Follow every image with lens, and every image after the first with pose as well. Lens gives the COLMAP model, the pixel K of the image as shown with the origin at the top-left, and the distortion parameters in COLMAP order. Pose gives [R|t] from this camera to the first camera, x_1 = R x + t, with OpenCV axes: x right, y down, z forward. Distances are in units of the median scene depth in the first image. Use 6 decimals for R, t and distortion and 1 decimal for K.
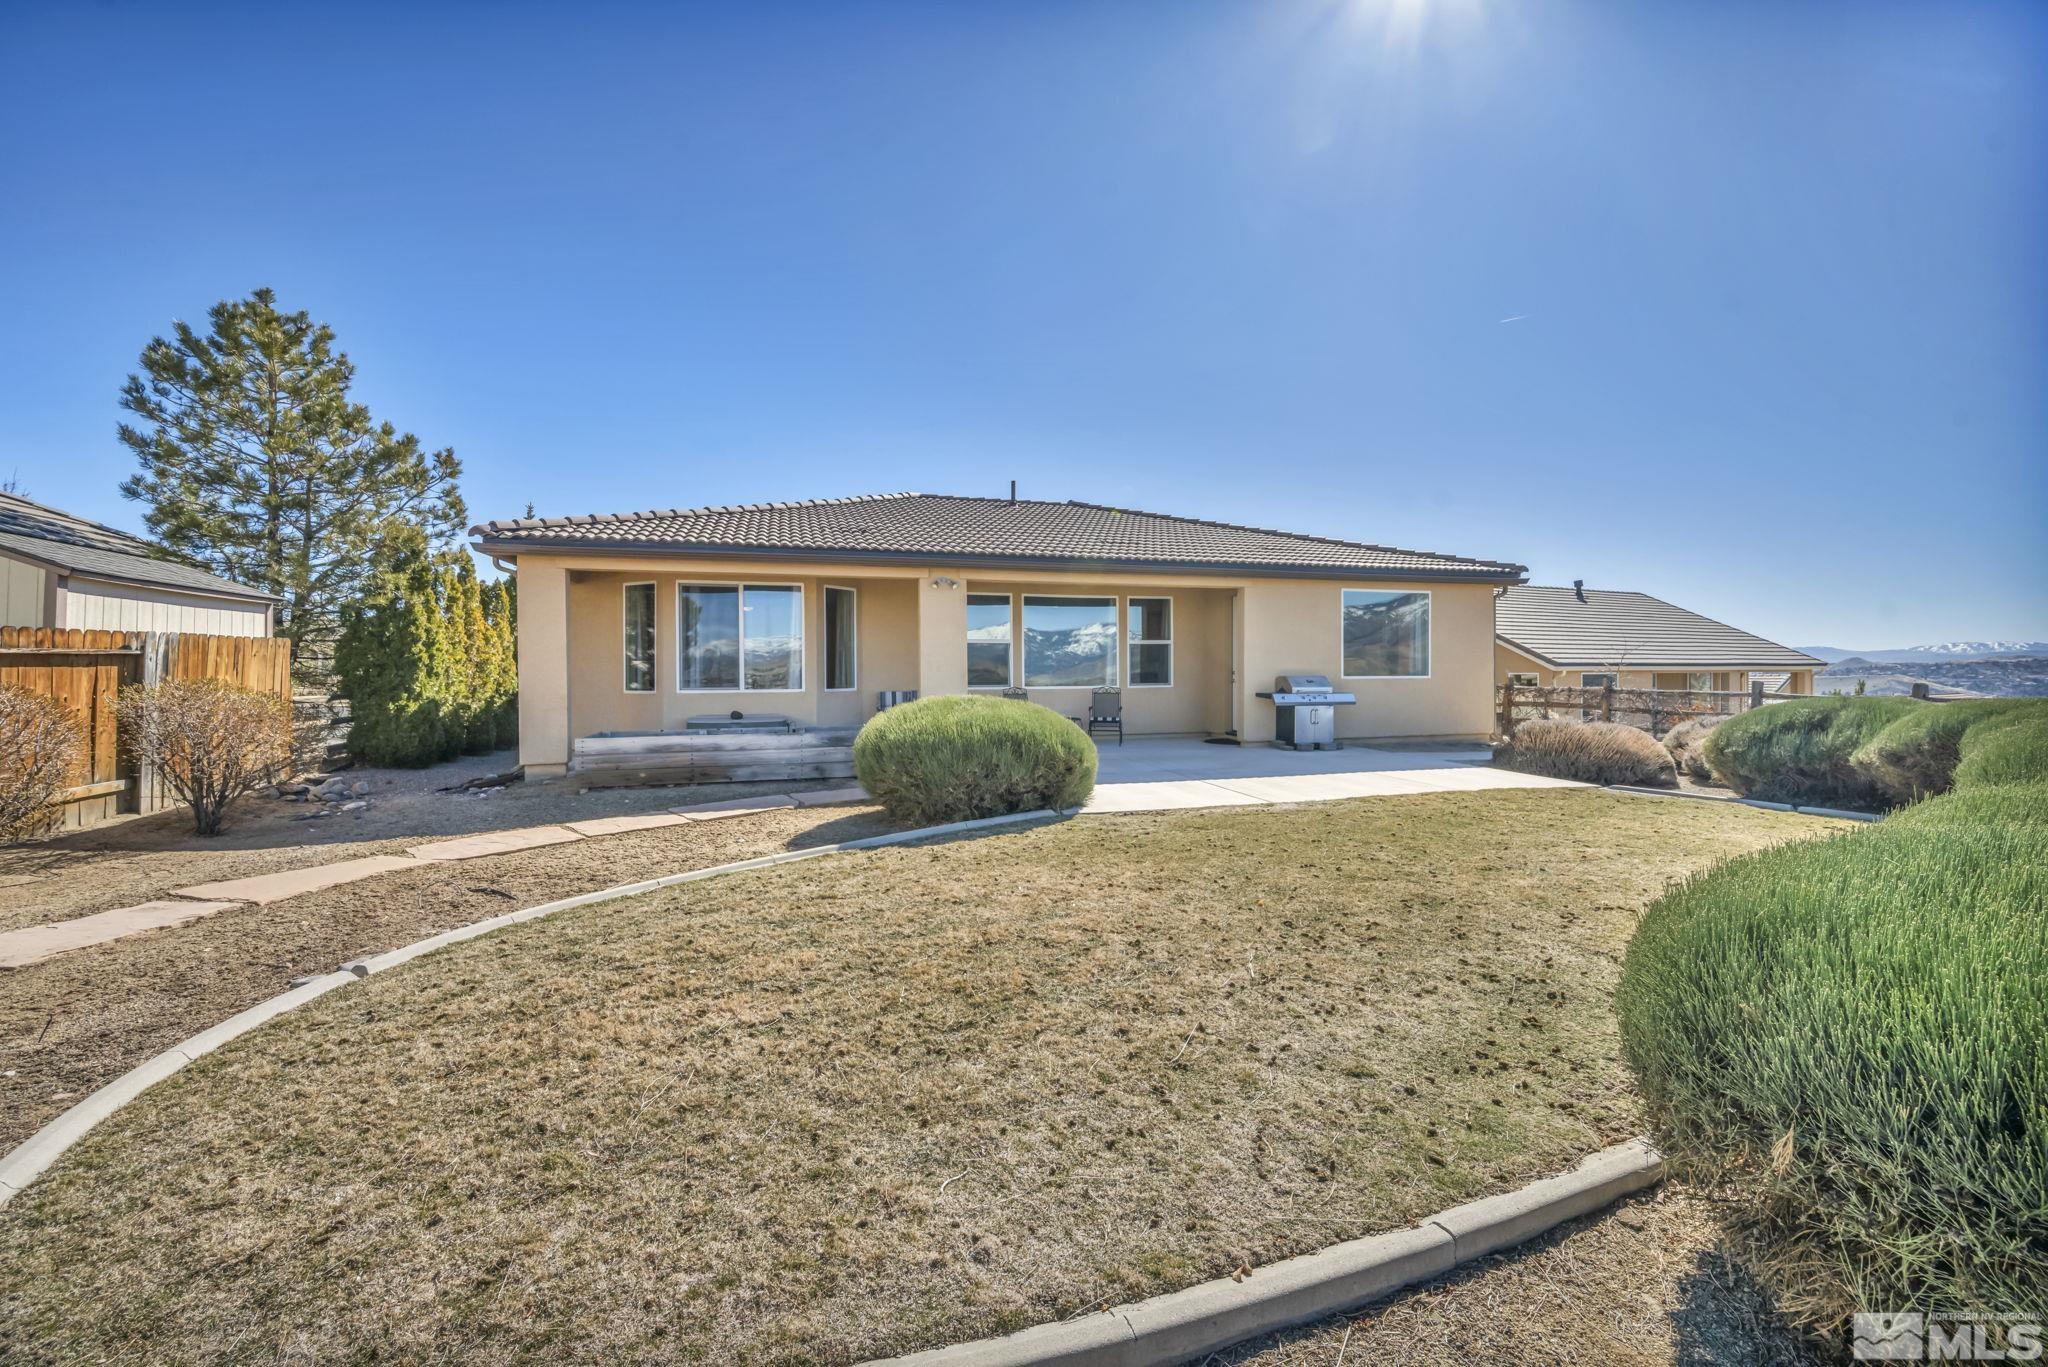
lens RADIAL K [[820.7, 0, 1026.7], [0, 820.7, 675.7], [0, 0, 1]] dist [0.002742, -0.000063]
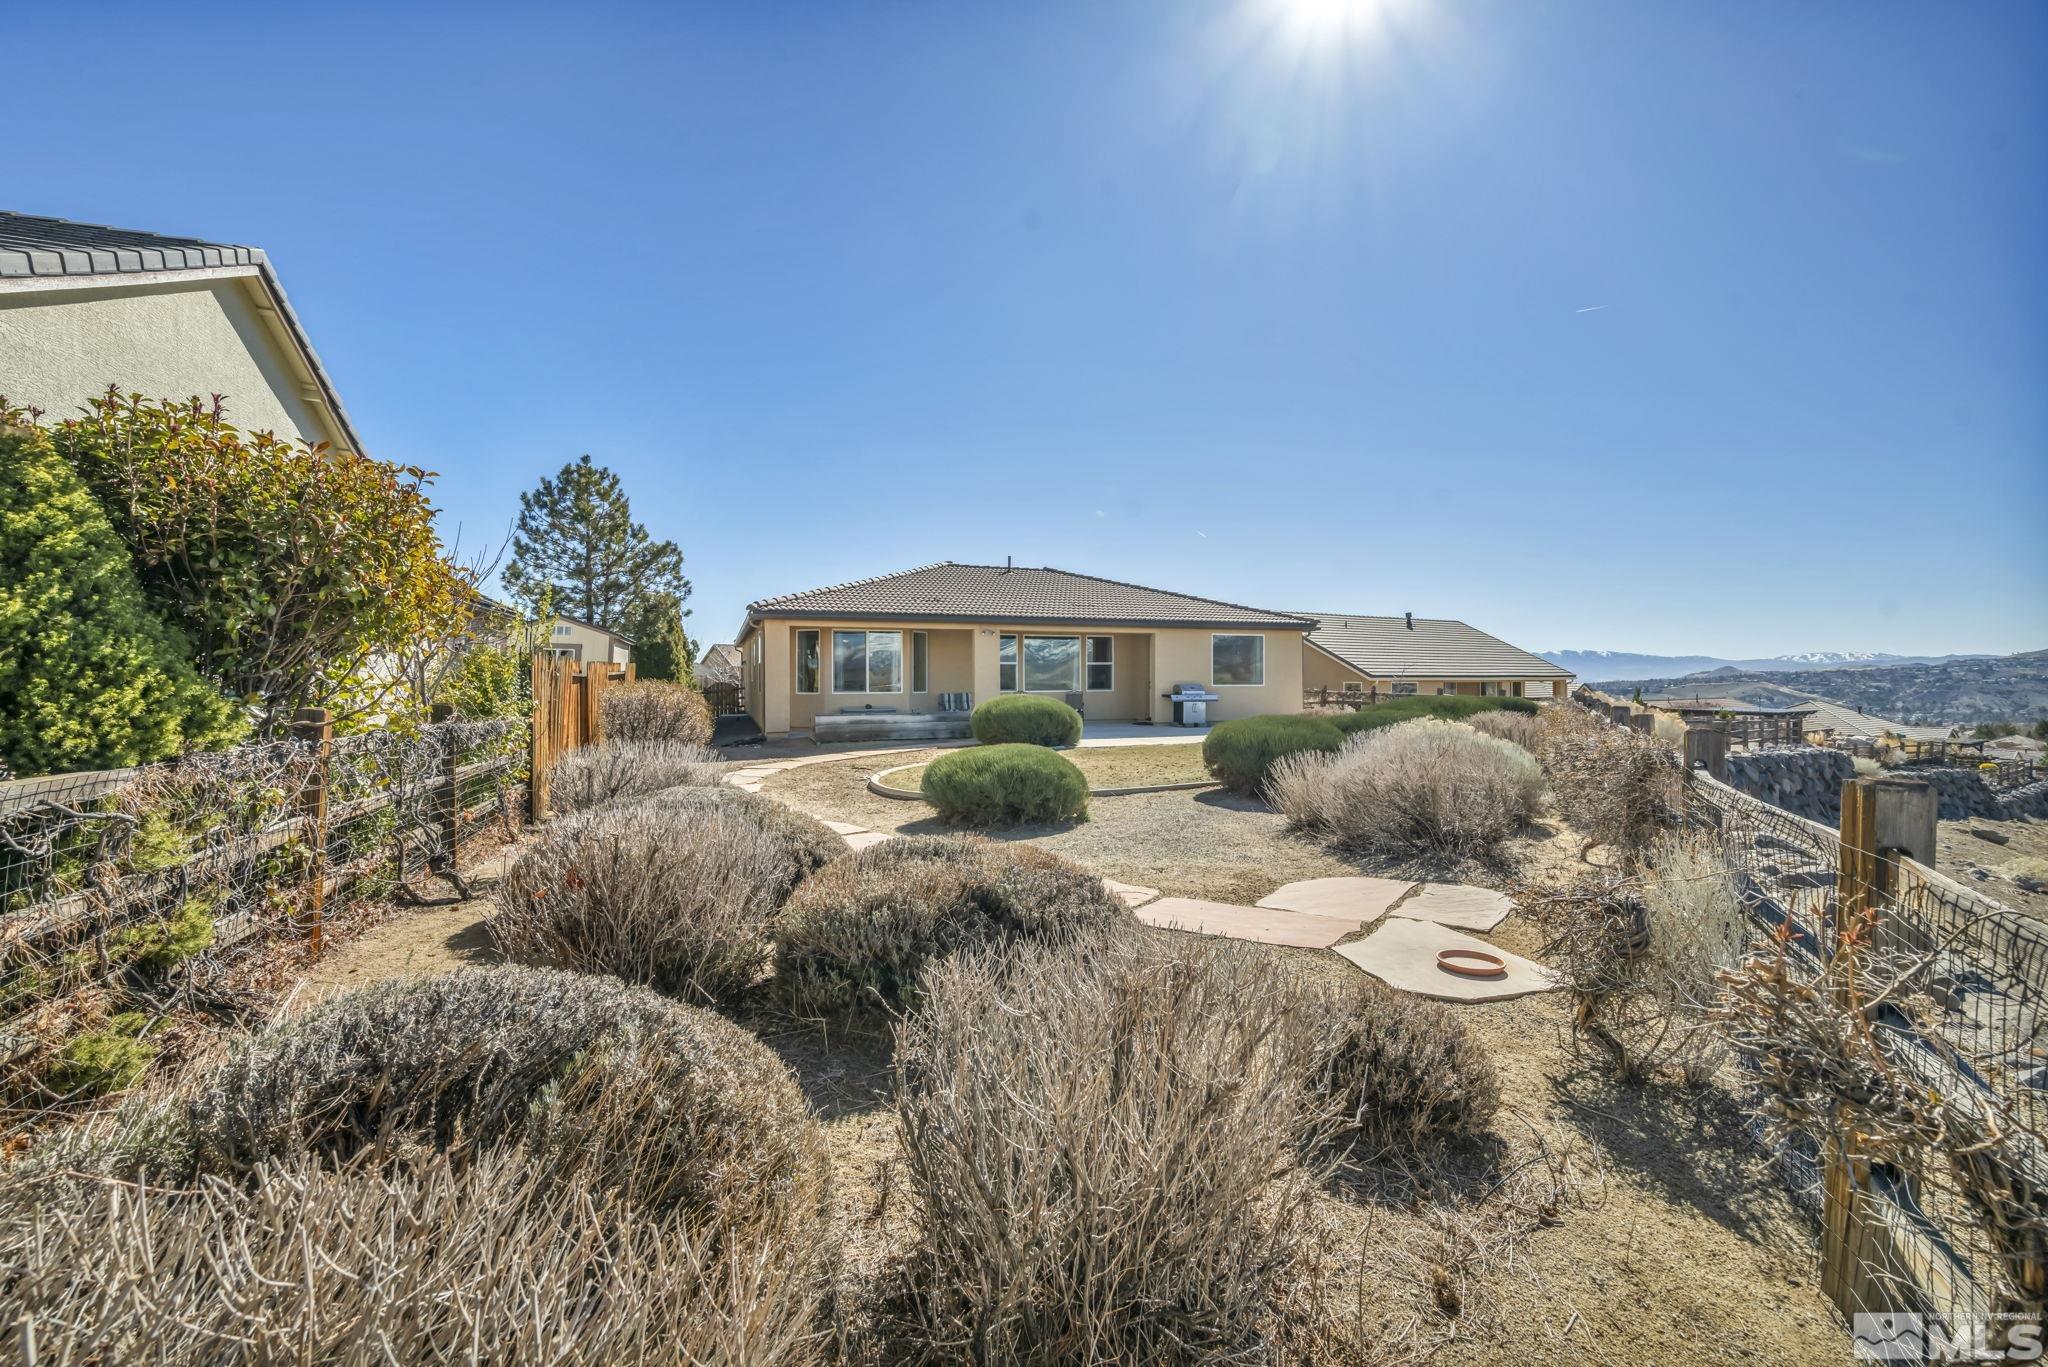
lens RADIAL K [[820.7, 0, 1022.0], [0, 820.7, 686.3], [0, 0, 1]] dist [0.002742, -0.000063]
pose [[0.997048, 0.002259, 0.076754, -0.142831], [-0.002755, 0.999976, 0.006349, -0.005860], [-0.076738, -0.006542, 0.997030, -0.685450]]
